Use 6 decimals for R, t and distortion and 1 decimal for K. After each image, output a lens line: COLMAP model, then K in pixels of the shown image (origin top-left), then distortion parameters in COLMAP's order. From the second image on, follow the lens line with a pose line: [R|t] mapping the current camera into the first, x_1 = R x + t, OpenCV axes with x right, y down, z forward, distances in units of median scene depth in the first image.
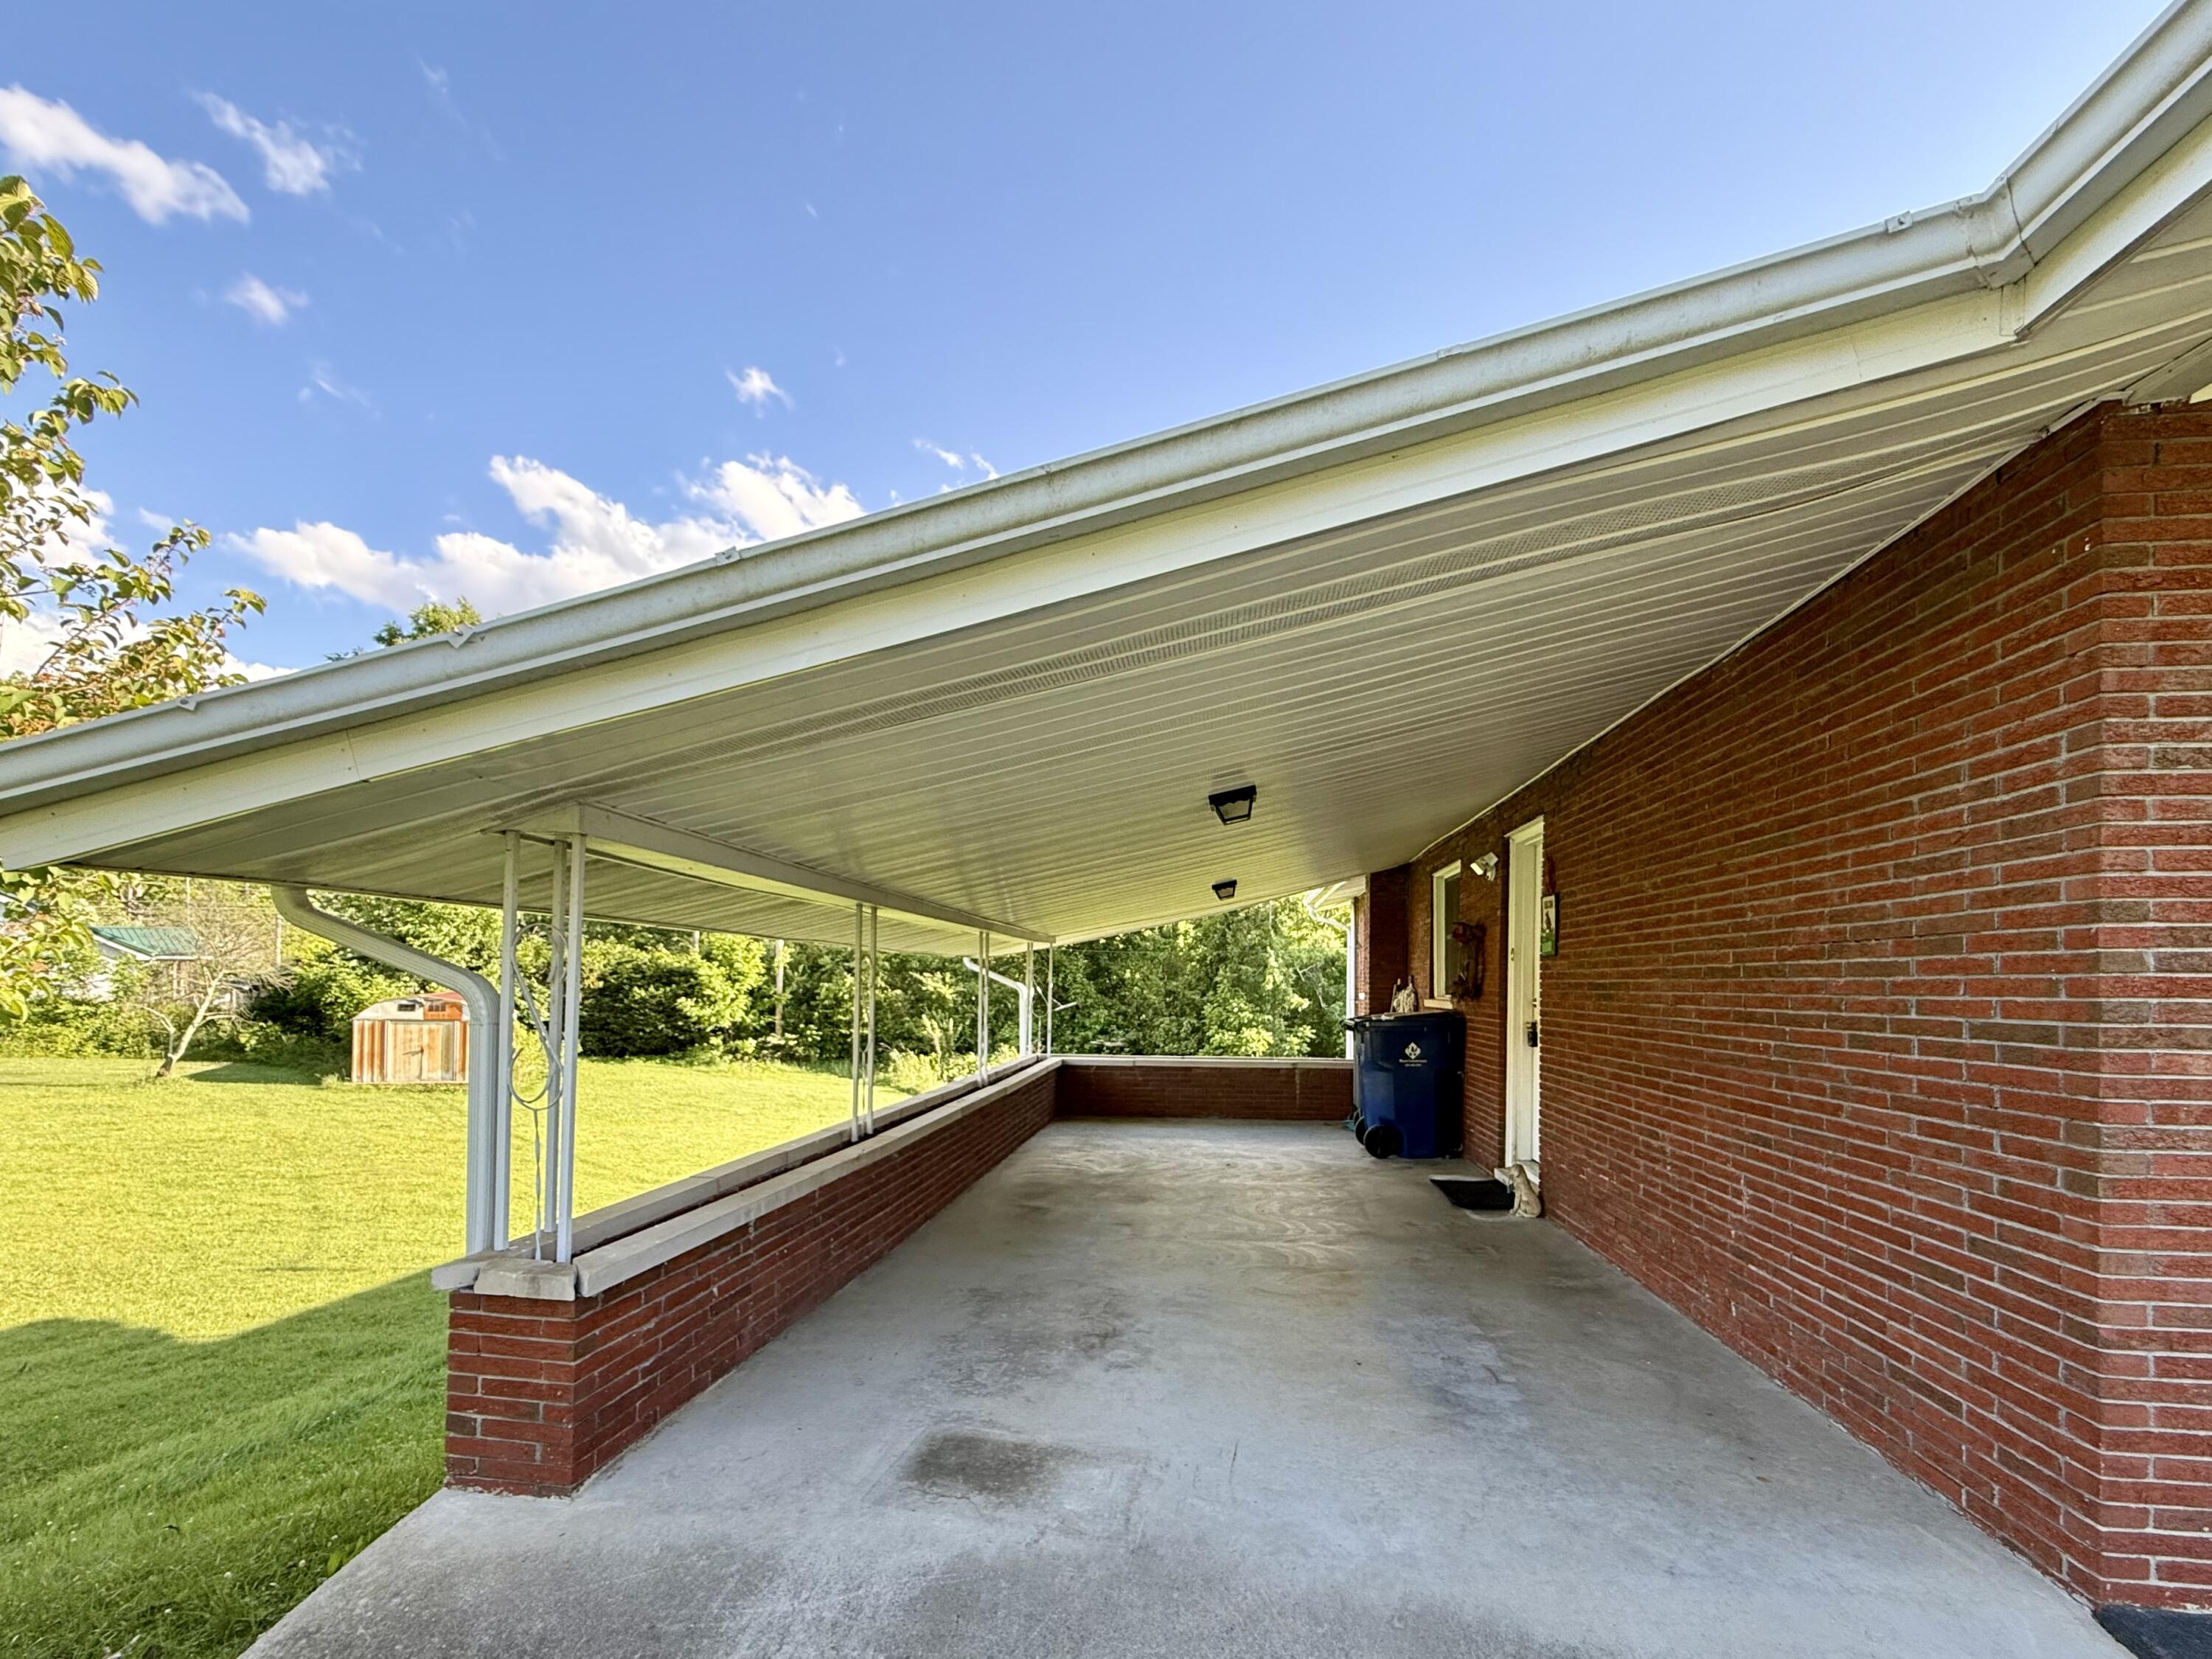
lens RADIAL K [[888.2, 0, 1196.7], [0, 888.2, 979.8], [0, 0, 1]] dist [-0.001664, 0.000740]
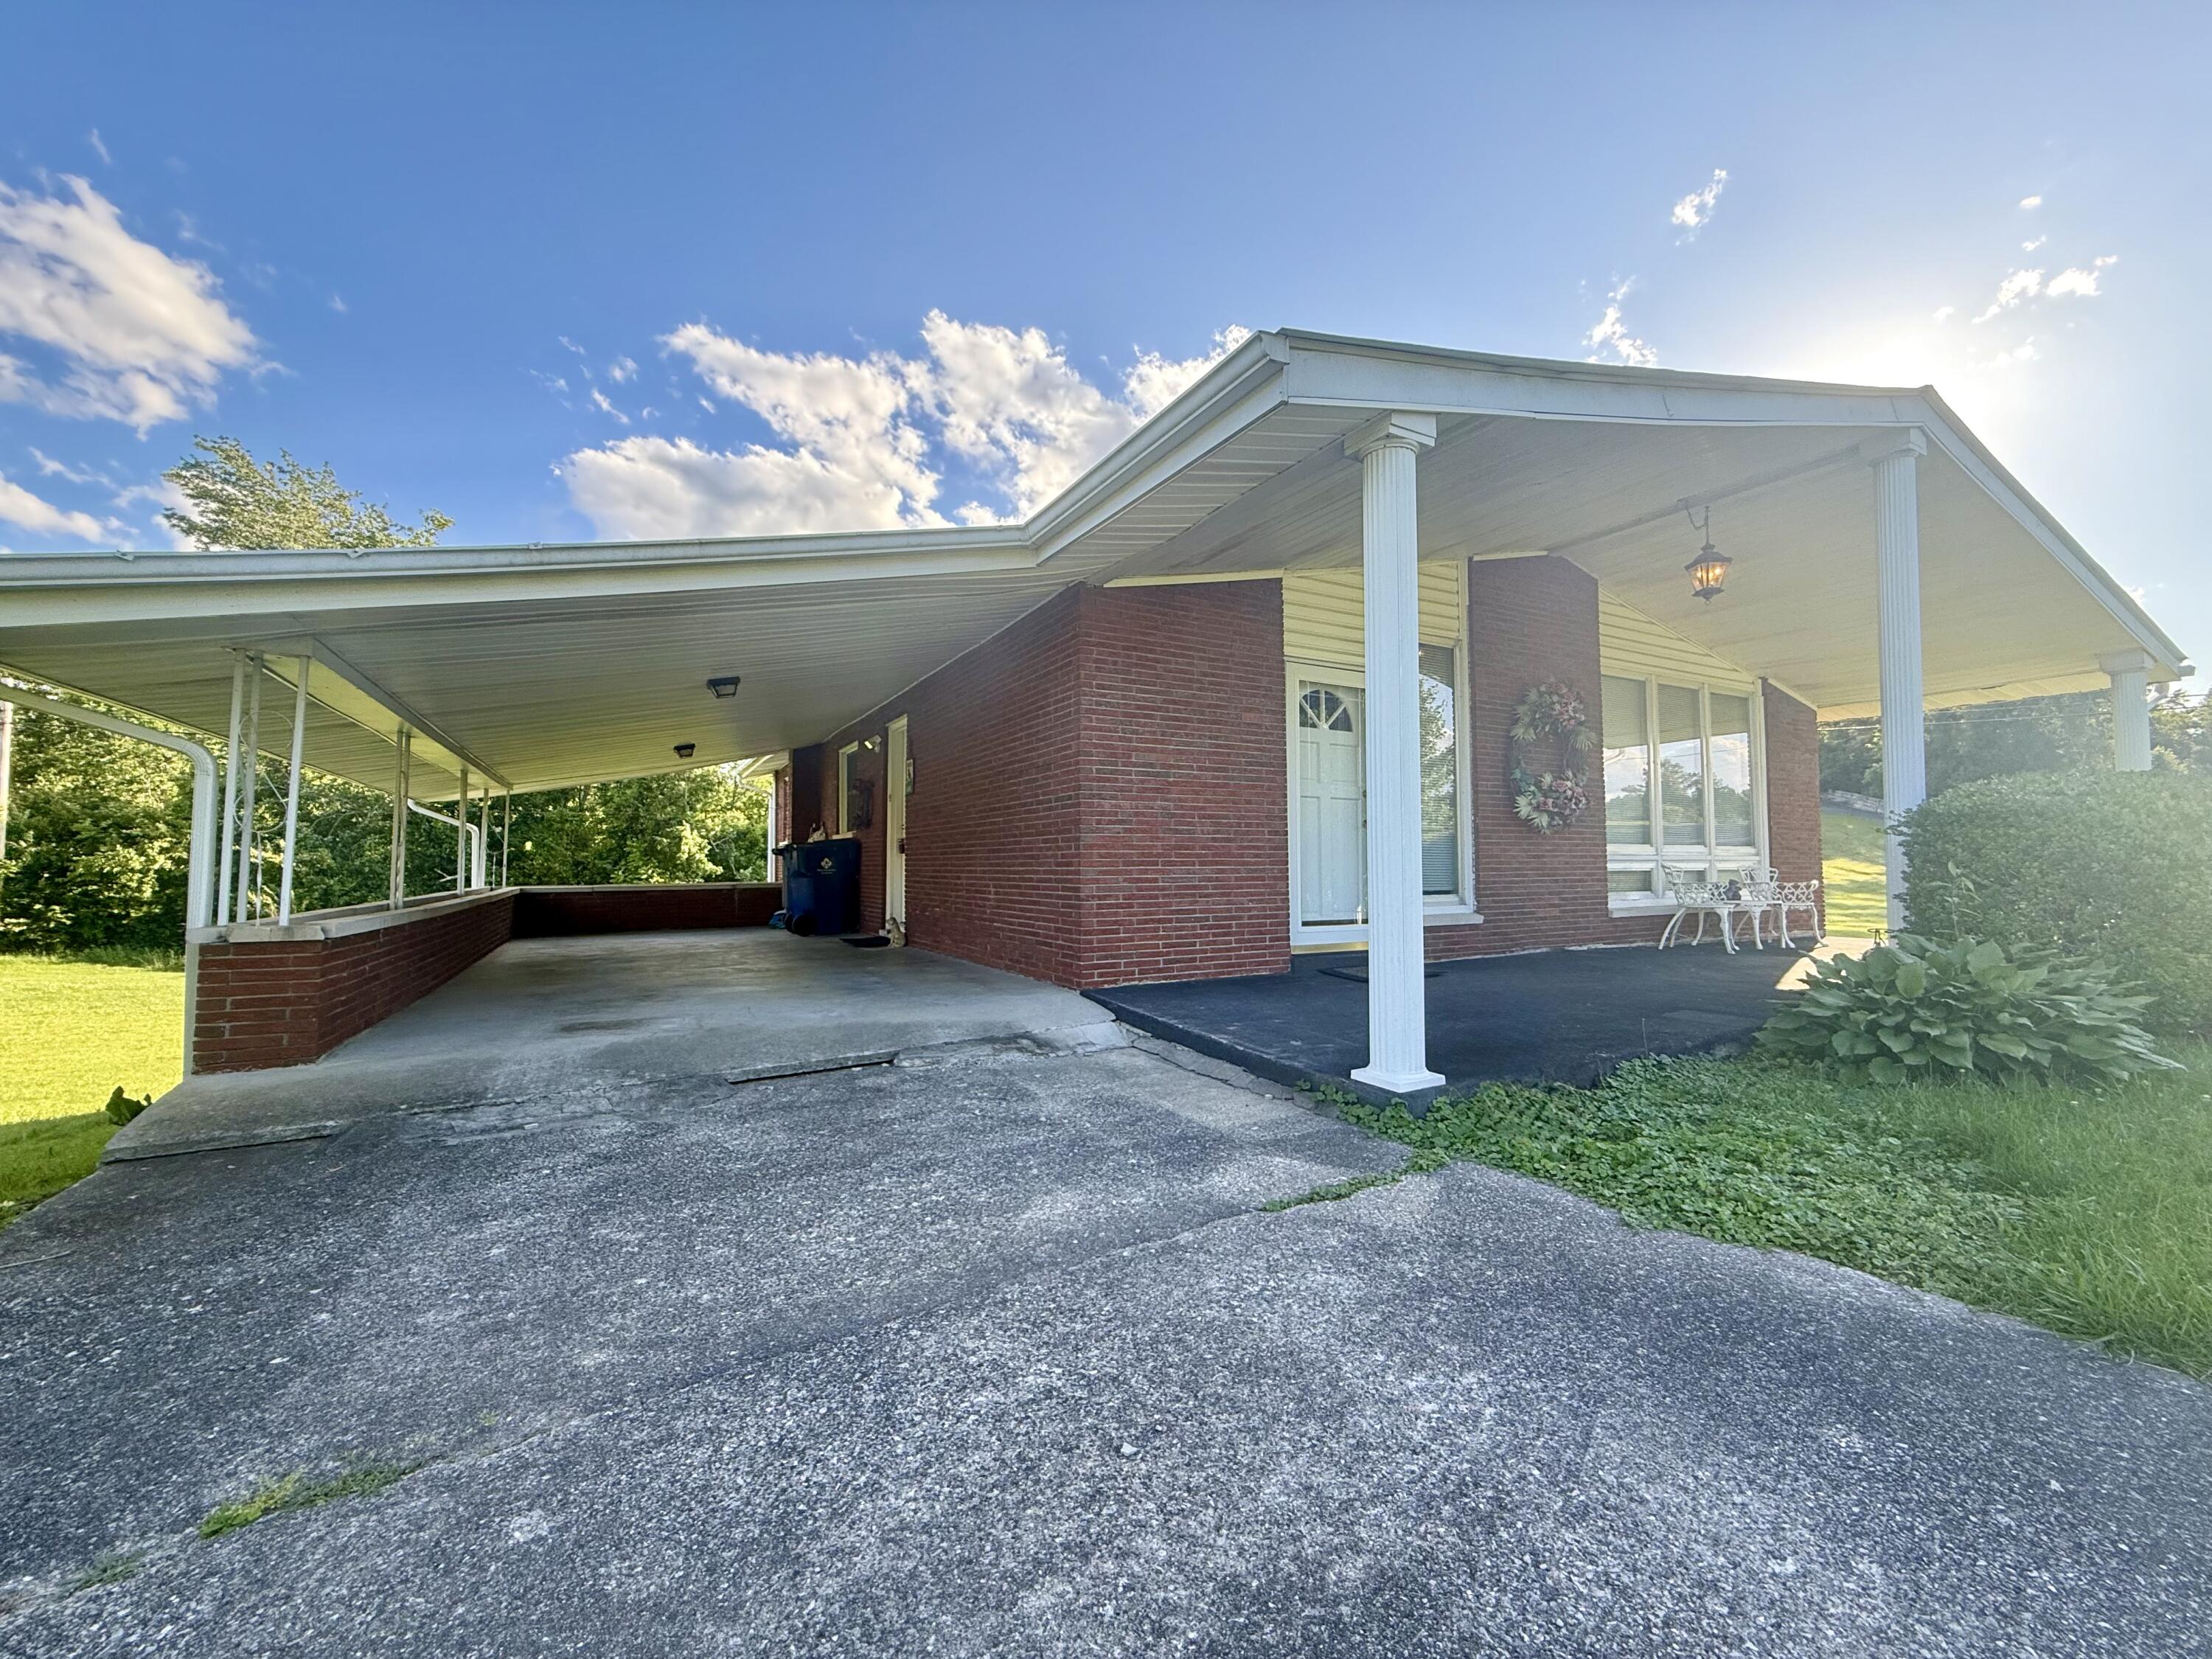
lens RADIAL K [[888.2, 0, 1108.4], [0, 888.2, 826.4], [0, 0, 1]] dist [-0.001664, 0.000740]
pose [[0.841754, 0.023453, 0.539352, -0.185901], [0.016186, 0.997510, -0.068636, 0.143924], [-0.539619, 0.066504, 0.839279, -0.584216]]
